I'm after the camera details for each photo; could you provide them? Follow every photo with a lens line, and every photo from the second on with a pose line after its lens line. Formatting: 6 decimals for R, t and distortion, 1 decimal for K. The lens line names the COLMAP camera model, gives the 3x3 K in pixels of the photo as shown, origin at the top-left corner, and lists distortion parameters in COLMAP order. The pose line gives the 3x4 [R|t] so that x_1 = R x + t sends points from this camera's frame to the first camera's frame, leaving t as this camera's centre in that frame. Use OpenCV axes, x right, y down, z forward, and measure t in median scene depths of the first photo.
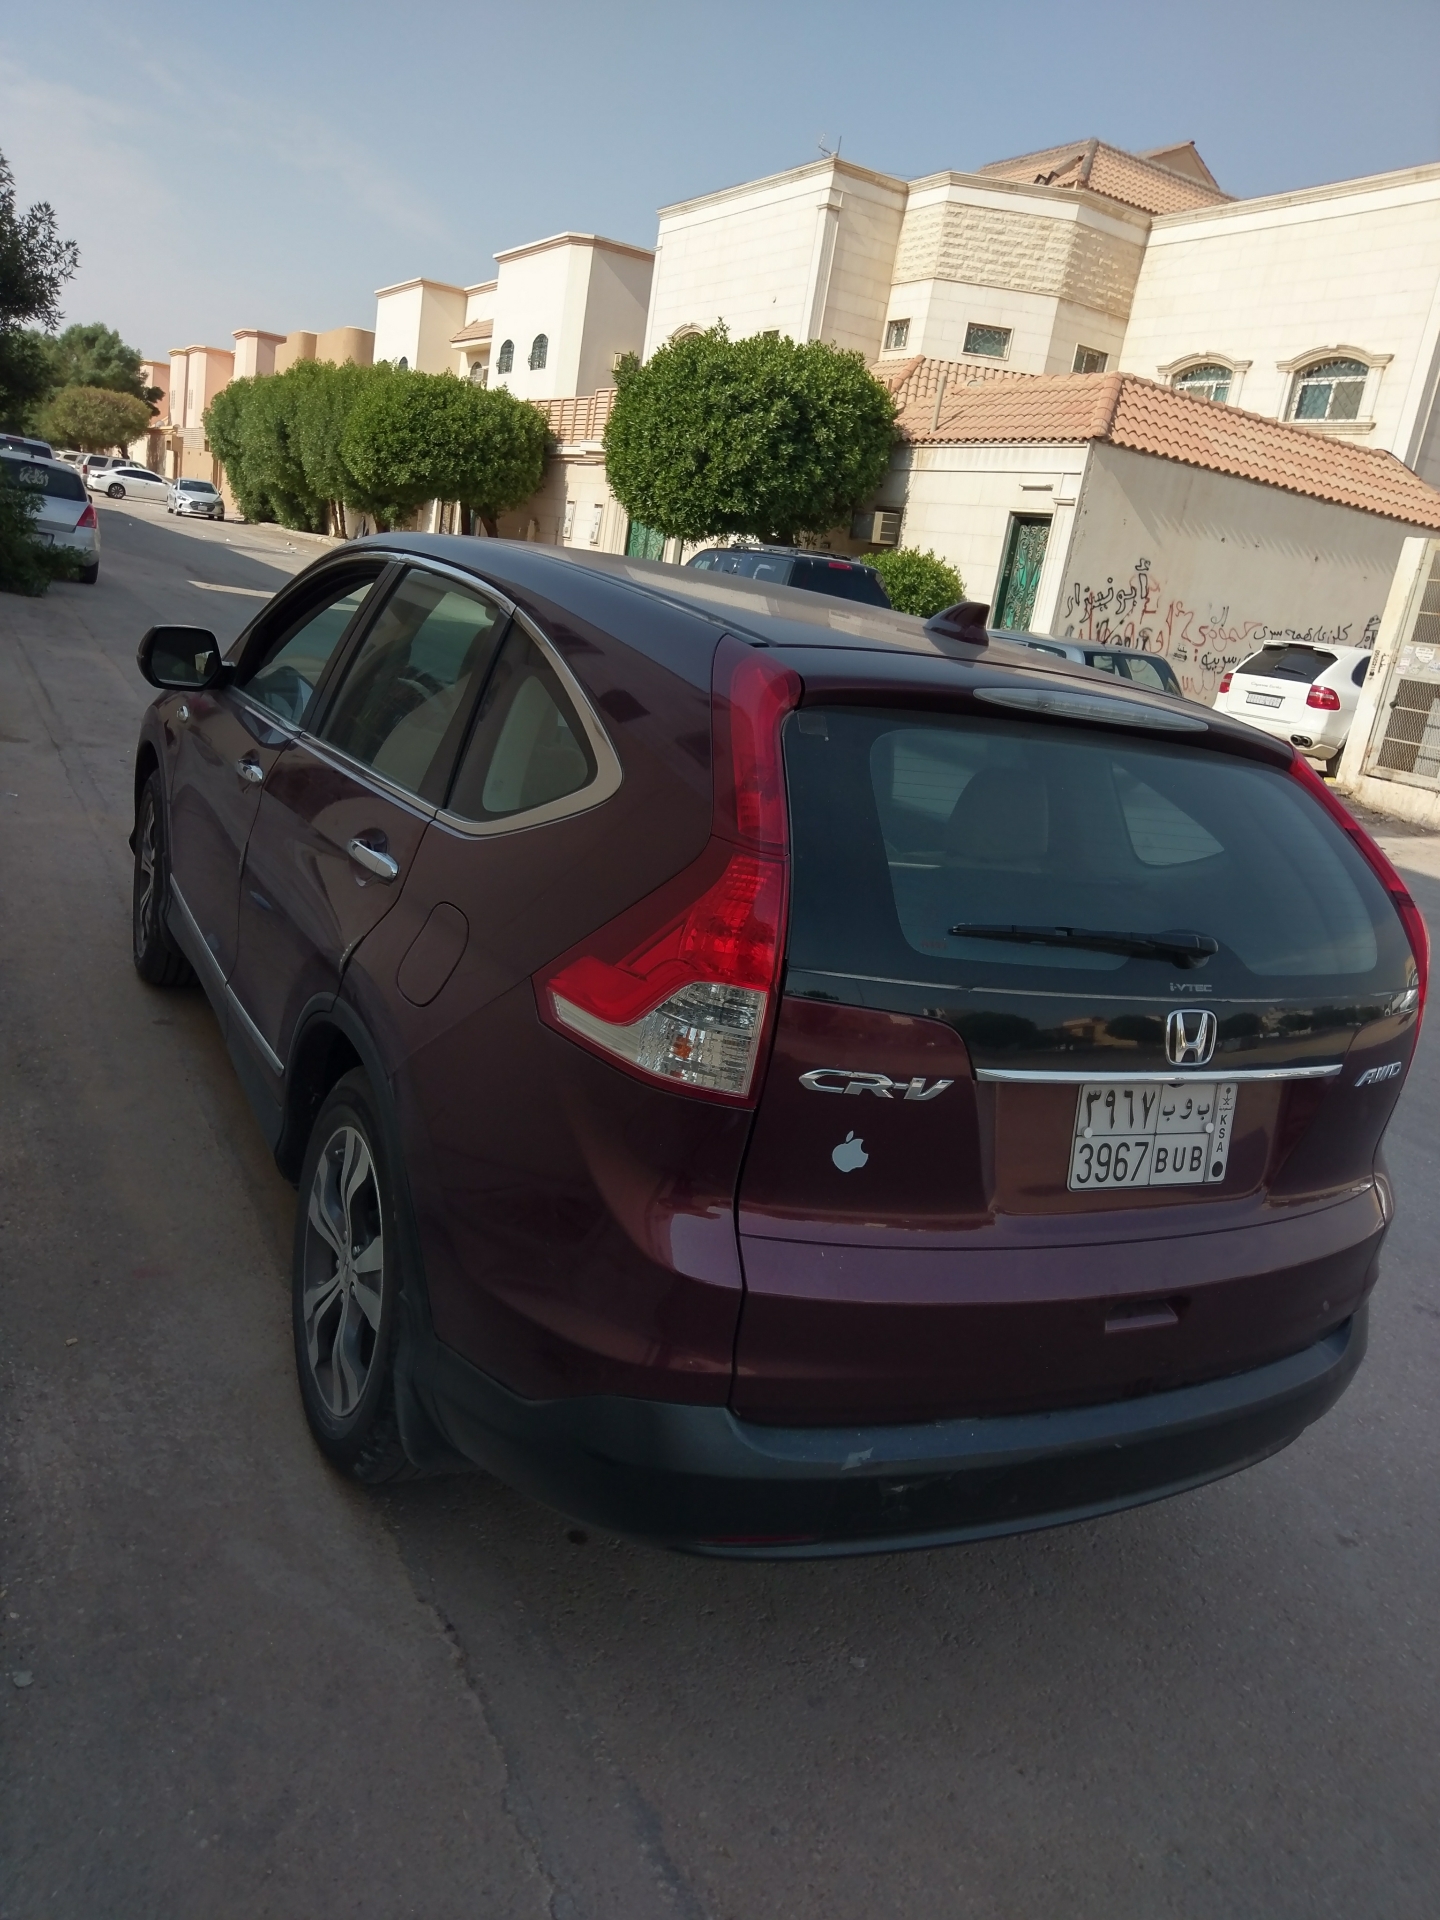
lens RADIAL K [[1437.3, 0, 664.9], [0, 1437.3, 960.9], [0, 0, 1]] dist [0.063360, -0.121644]
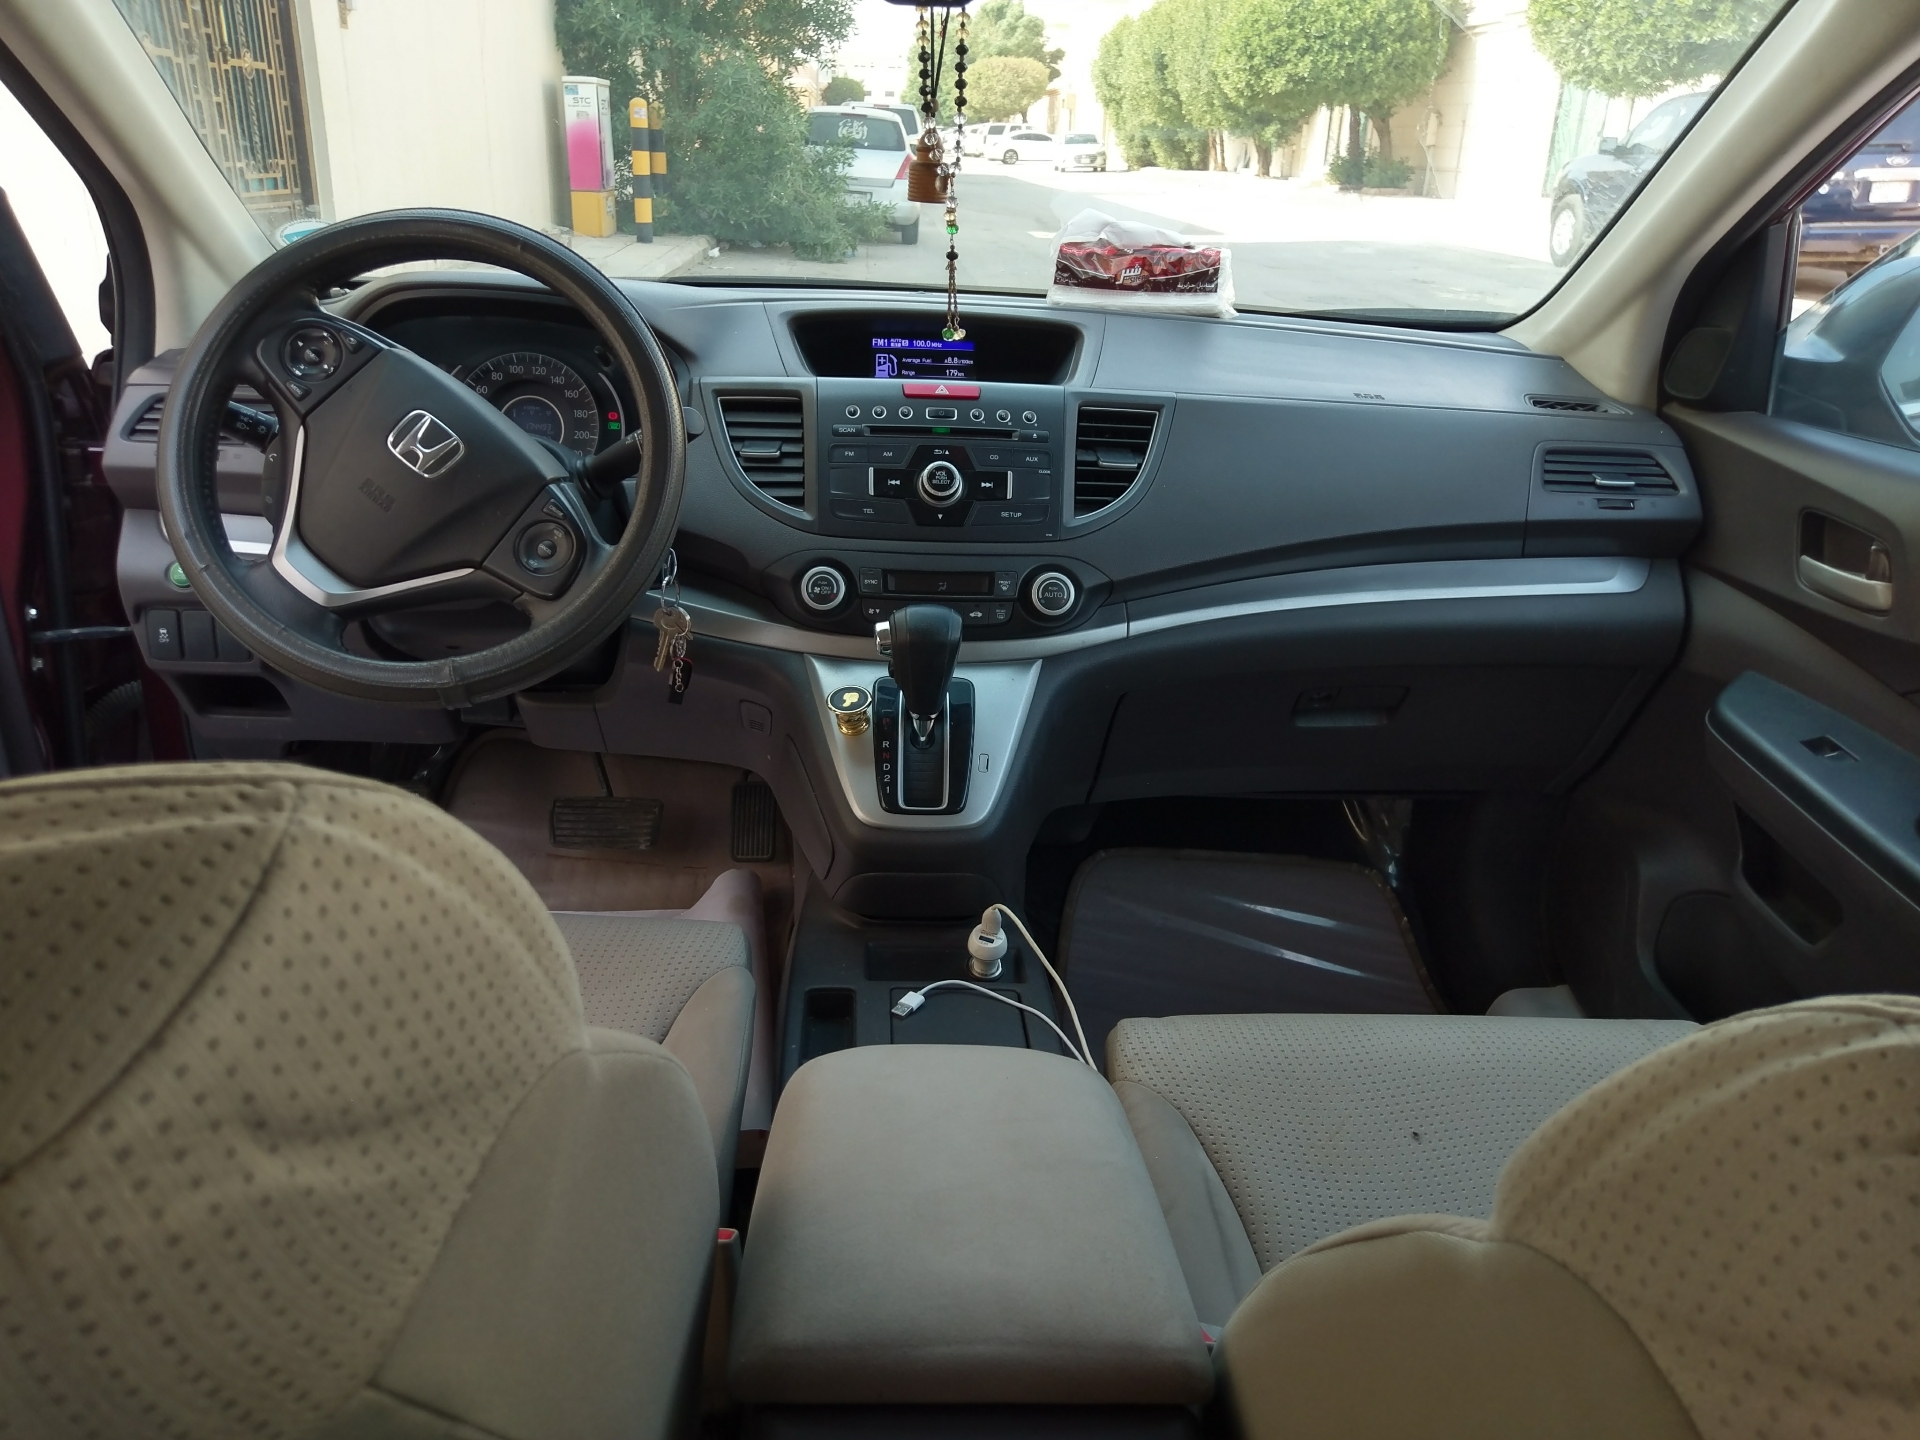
lens RADIAL K [[1398.1, 0, 950.7], [0, 1398.1, 725.3], [0, 0, 1]] dist [0.071171, -0.096064]
pose [[0.912432, 0.030232, -0.408109, -0.000834], [0.004187, 0.996525, 0.083184, -0.018460], [0.409206, -0.077609, 0.909136, 0.104747]]
